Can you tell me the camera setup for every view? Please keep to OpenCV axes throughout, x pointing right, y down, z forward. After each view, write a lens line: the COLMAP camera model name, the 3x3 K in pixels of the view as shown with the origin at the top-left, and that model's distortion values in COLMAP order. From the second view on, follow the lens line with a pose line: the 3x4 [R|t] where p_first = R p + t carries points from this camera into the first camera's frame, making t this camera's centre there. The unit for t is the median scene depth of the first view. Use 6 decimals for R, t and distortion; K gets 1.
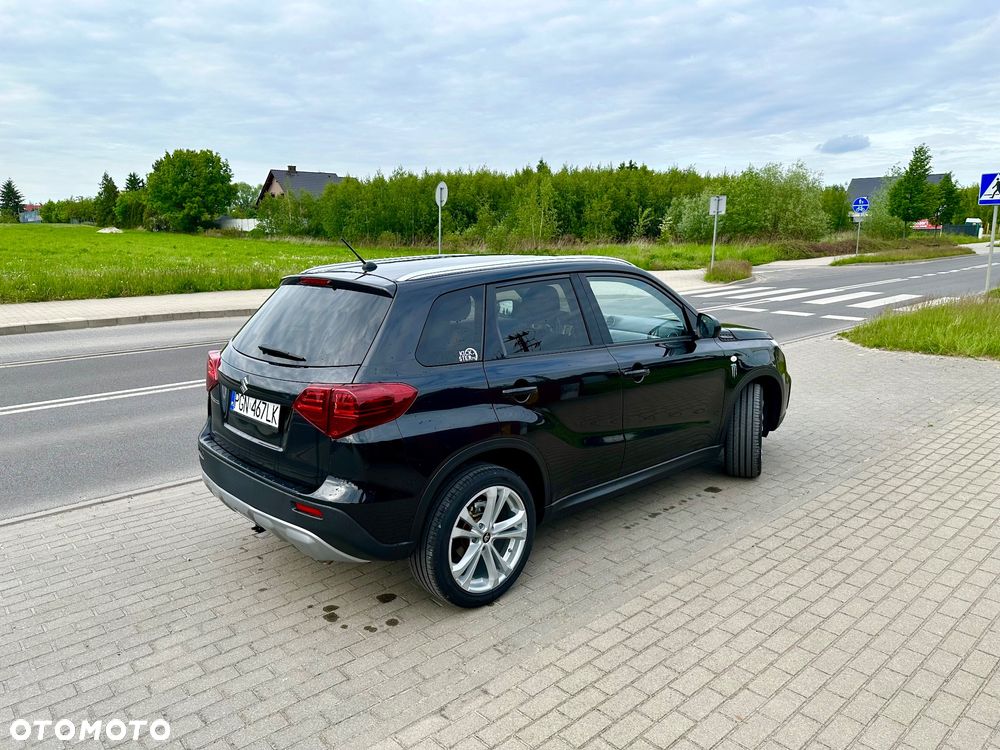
lens RADIAL K [[696.0, 0, 488.5], [0, 696.0, 387.0], [0, 0, 1]] dist [0.052403, -0.062978]
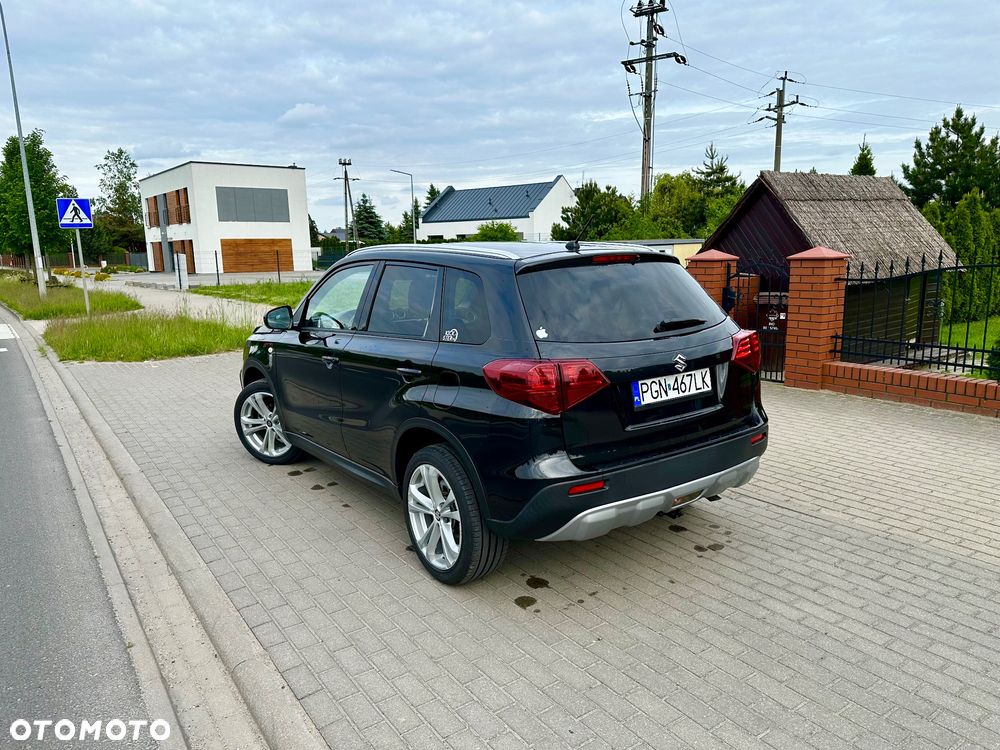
lens RADIAL K [[708.2, 0, 503.8], [0, 708.2, 376.0], [0, 0, 1]] dist [0.052846, -0.064095]
pose [[0.099420, -0.164844, 0.981296, -0.130975], [0.230510, 0.963171, 0.138445, -0.017324], [-0.967978, 0.212435, 0.133756, 0.108818]]
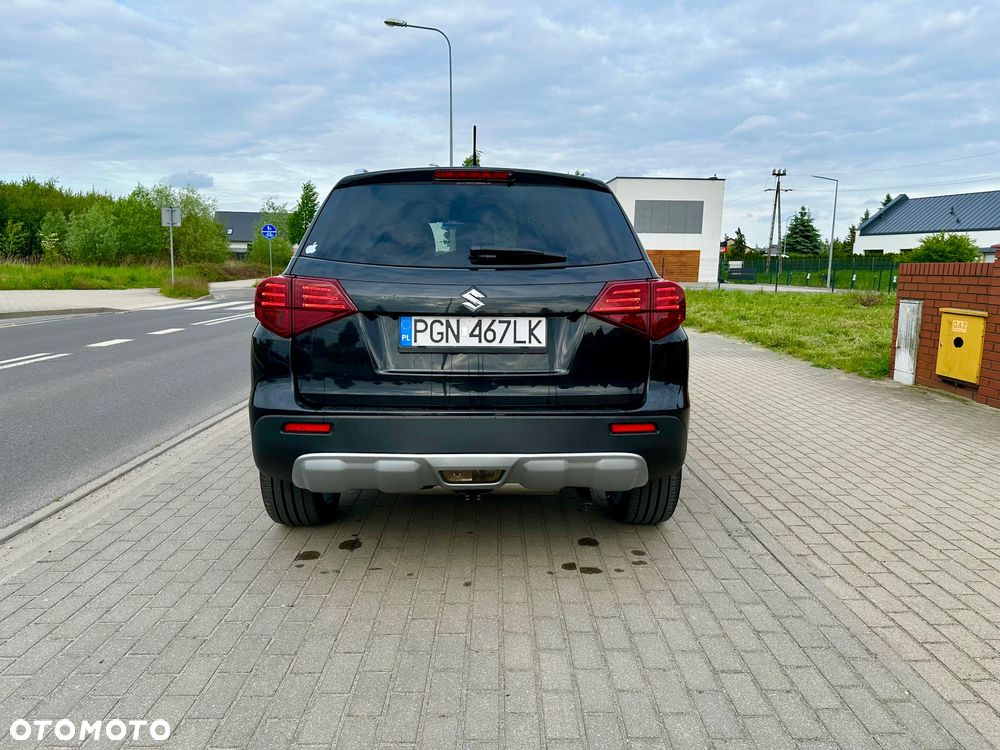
lens RADIAL K [[706.7, 0, 496.5], [0, 706.7, 369.7], [0, 0, 1]] dist [0.056141, -0.067263]
pose [[0.652024, -0.086566, 0.753240, -0.089214], [0.139889, 0.990140, -0.007300, 0.007774], [-0.745182, 0.110130, 0.657705, 0.048409]]
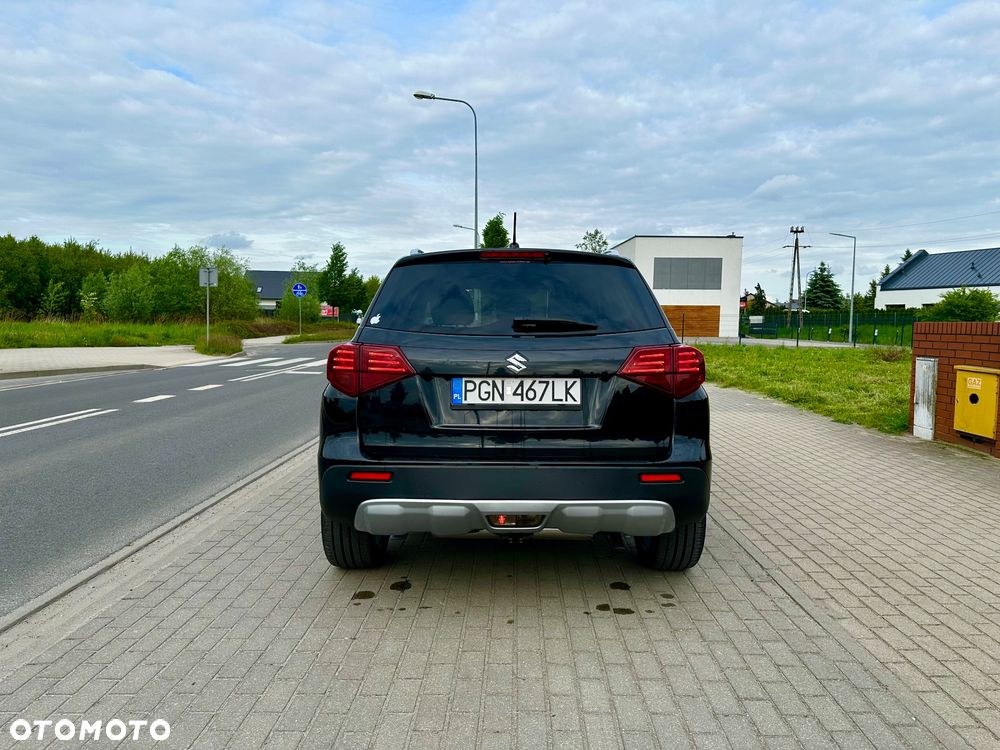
lens RADIAL K [[706.0, 0, 496.7], [0, 706.0, 360.4], [0, 0, 1]] dist [0.058521, -0.070644]
pose [[0.673916, -0.020104, 0.738534, -0.098428], [0.138864, 0.985260, -0.099894, 0.007418], [-0.725640, 0.169876, 0.666775, 0.043422]]
